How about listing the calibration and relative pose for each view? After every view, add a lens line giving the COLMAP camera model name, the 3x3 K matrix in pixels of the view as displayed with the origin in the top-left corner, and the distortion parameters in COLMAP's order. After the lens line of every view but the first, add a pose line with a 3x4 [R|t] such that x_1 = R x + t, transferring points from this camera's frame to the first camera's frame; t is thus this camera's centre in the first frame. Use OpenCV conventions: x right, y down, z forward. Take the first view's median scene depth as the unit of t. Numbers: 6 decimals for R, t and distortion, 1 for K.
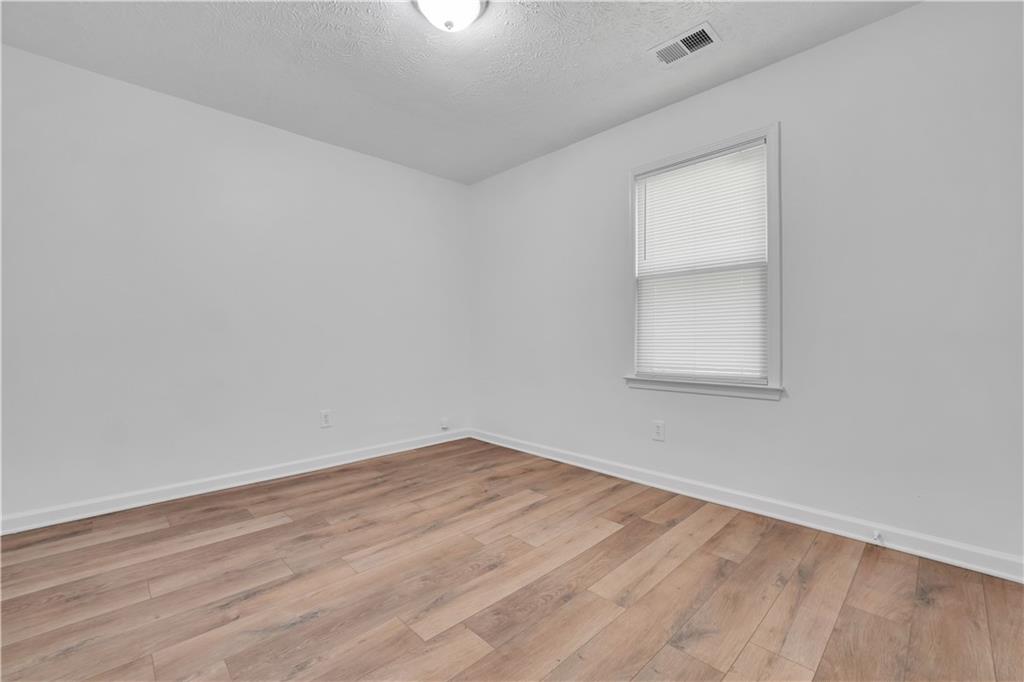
lens RADIAL K [[427.8, 0, 506.4], [0, 427.8, 339.8], [0, 0, 1]] dist [-0.010448, 0.000886]
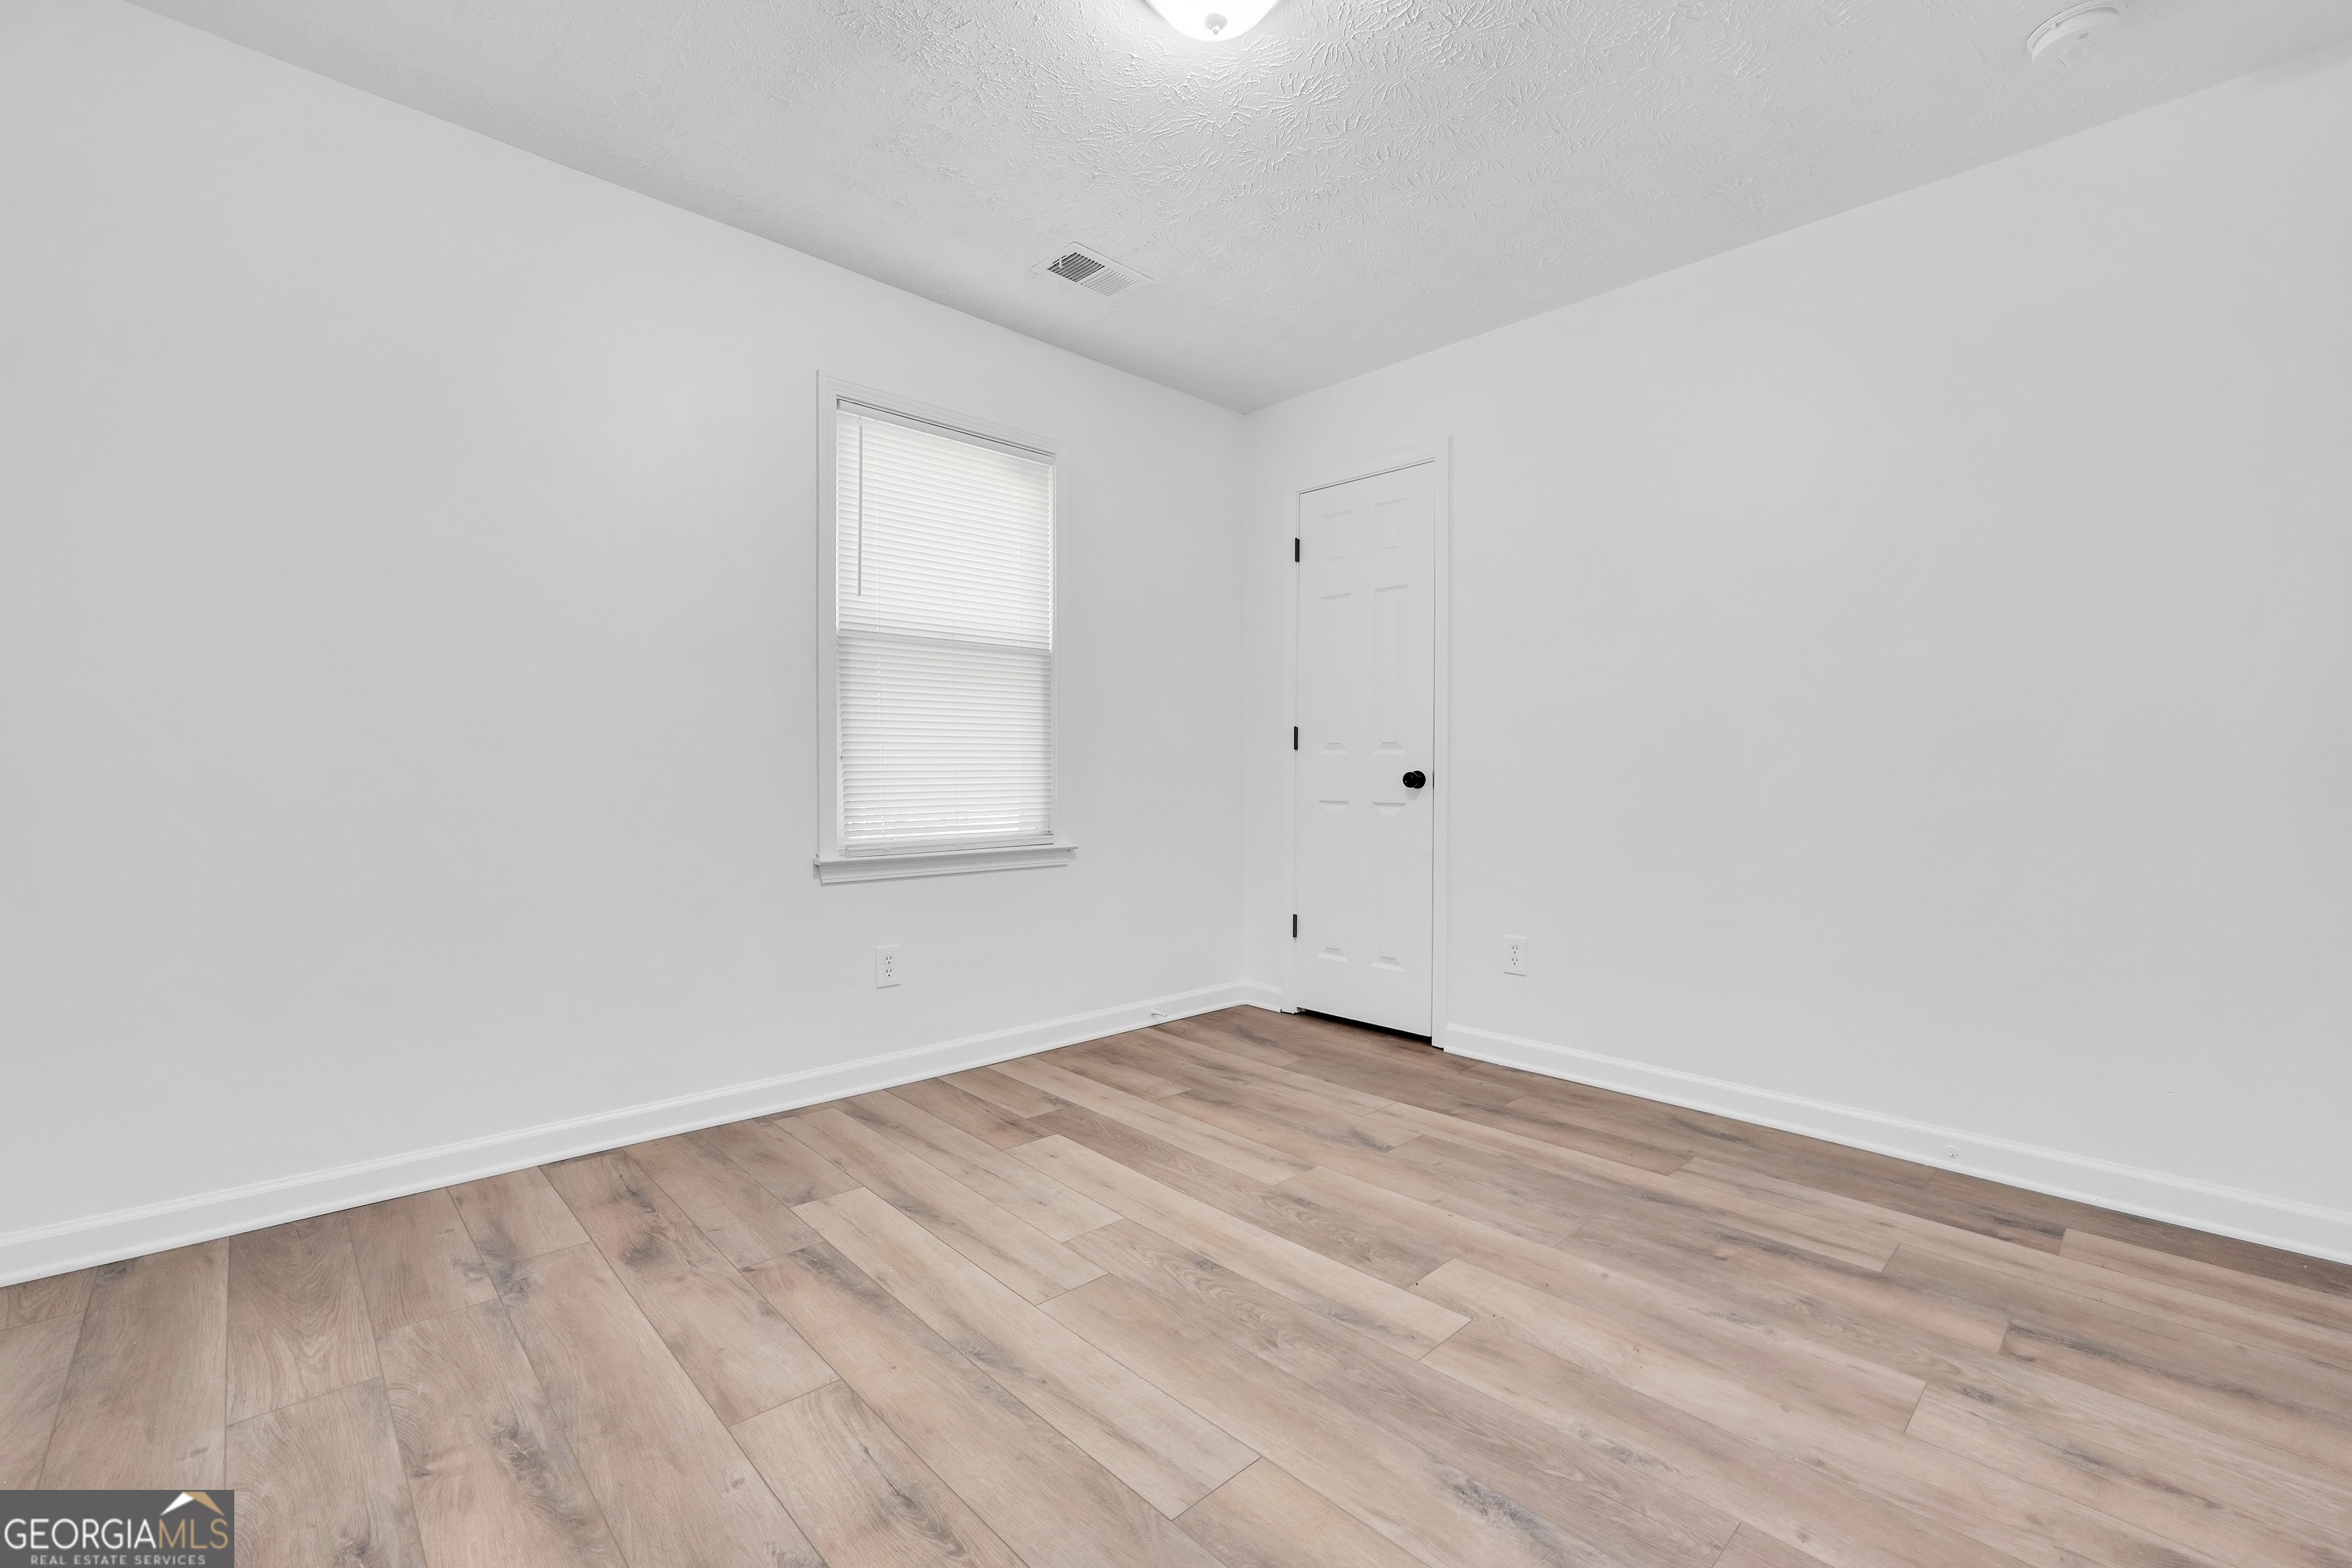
lens RADIAL K [[987.8, 0, 1158.9], [0, 987.8, 777.6], [0, 0, 1]] dist [-0.018873, 0.005759]
pose [[0.016211, -0.004561, 0.999858, -0.893612], [-0.000367, 0.999990, 0.004567, 0.000336], [-0.999869, -0.000441, 0.016209, 0.843652]]
